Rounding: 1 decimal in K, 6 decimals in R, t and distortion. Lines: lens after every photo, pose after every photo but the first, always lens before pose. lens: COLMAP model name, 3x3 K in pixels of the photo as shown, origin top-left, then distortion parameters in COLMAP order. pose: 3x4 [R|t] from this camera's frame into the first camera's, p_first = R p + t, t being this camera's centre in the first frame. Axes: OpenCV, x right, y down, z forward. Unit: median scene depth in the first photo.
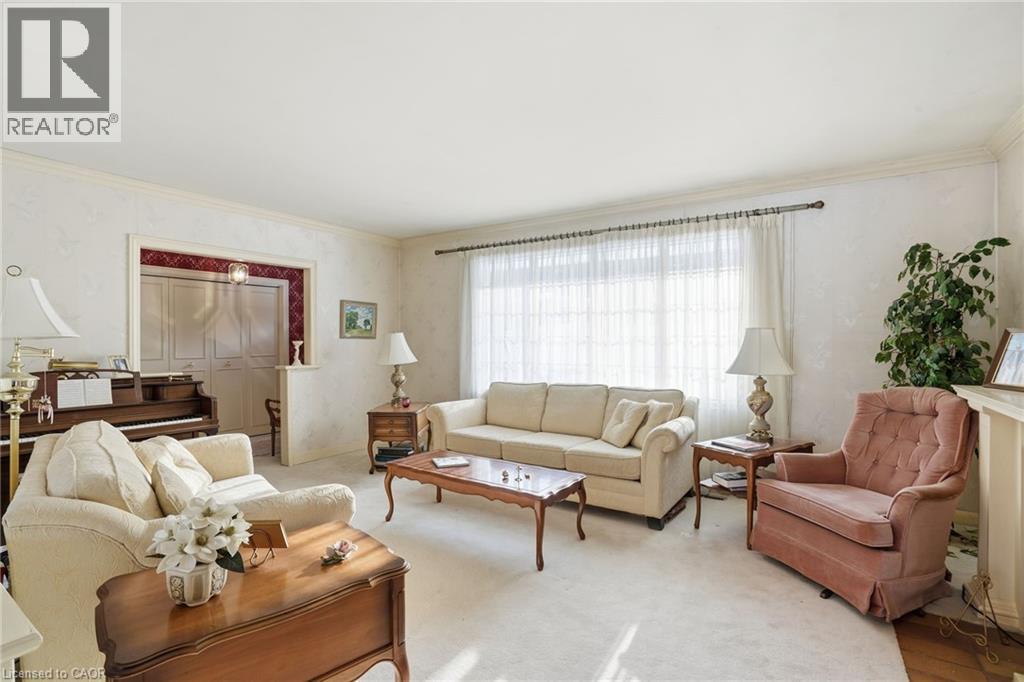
lens RADIAL K [[472.5, 0, 514.0], [0, 472.5, 345.2], [0, 0, 1]] dist [-0.053027, 0.021866]
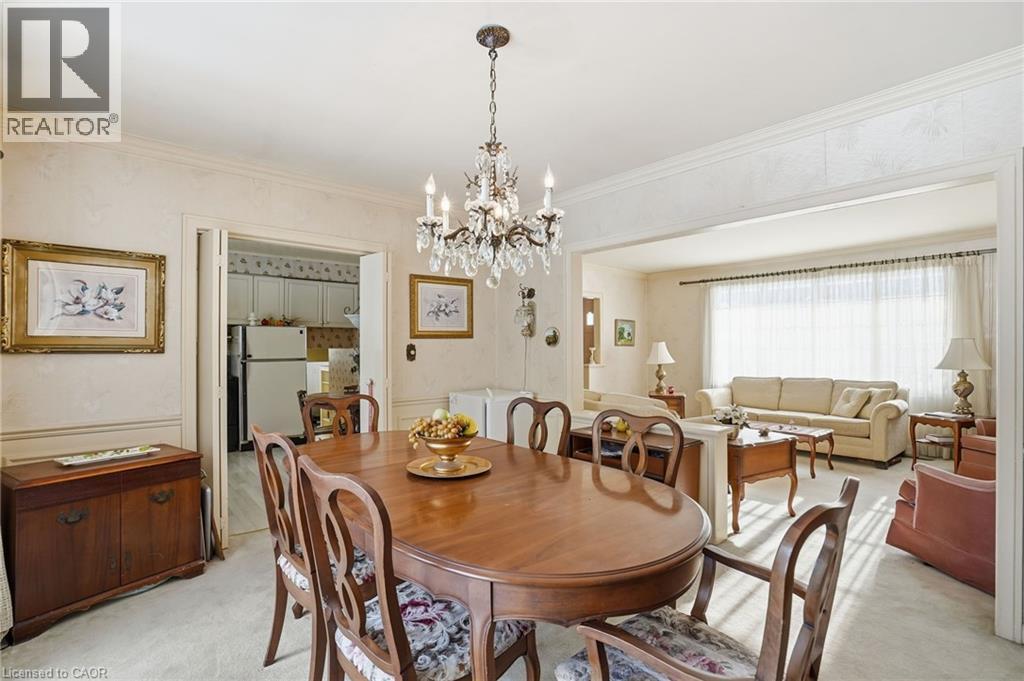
lens RADIAL K [[472.5, 0, 514.0], [0, 472.5, 344.7], [0, 0, 1]] dist [-0.053027, 0.021866]
pose [[0.957132, -0.002807, -0.289640, -0.324597], [-0.001689, 0.999882, -0.015271, 0.006102], [0.289648, 0.015106, 0.957014, -0.629982]]
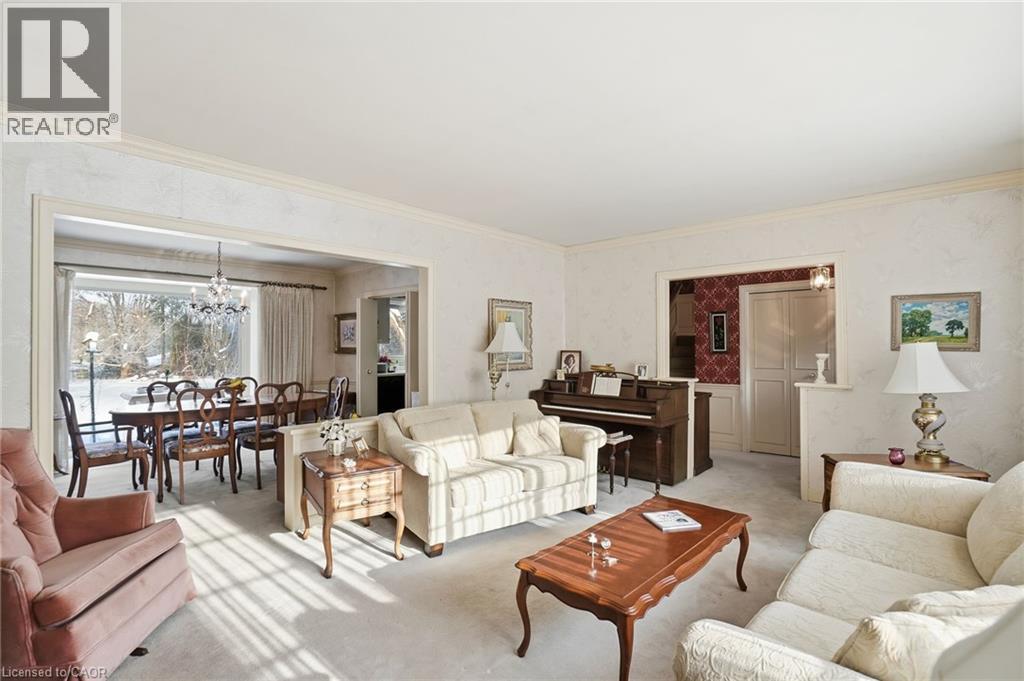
lens RADIAL K [[472.5, 0, 514.0], [0, 472.5, 344.7], [0, 0, 1]] dist [-0.053027, 0.021866]
pose [[-0.128190, -0.003531, -0.991743, 0.513601], [-0.006448, 0.999975, -0.002727, -0.023102], [0.991729, 0.006045, -0.128210, 0.685183]]
